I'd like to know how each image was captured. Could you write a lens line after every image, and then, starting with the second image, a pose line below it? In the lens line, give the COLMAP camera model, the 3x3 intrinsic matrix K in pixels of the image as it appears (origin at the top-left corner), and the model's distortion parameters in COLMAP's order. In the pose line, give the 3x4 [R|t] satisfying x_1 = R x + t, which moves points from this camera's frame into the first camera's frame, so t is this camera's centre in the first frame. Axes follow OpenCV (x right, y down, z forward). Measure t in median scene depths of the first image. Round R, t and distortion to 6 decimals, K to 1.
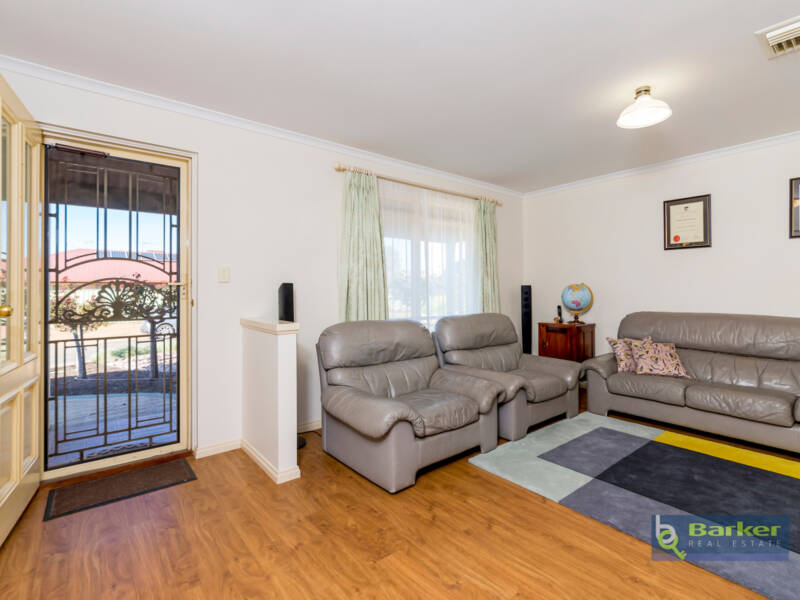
lens RADIAL K [[386.0, 0, 400.8], [0, 386.0, 292.5], [0, 0, 1]] dist [-0.005754, -0.000825]
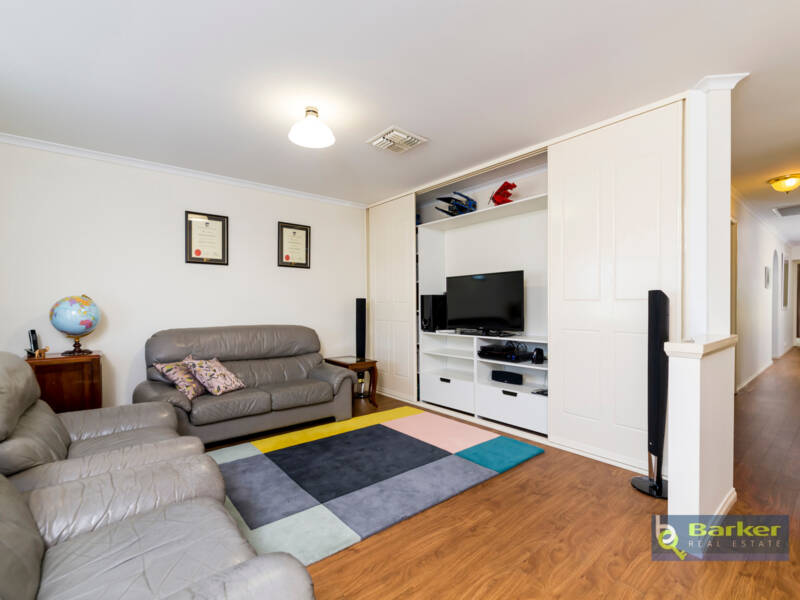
lens RADIAL K [[373.1, 0, 401.6], [0, 373.1, 305.1], [0, 0, 1]] dist [0.005681, 0.000264]
pose [[-0.009942, -0.001955, 0.999949, -0.340066], [0.007694, 0.999968, 0.002032, -0.004159], [-0.999921, 0.007714, -0.009927, 0.662707]]
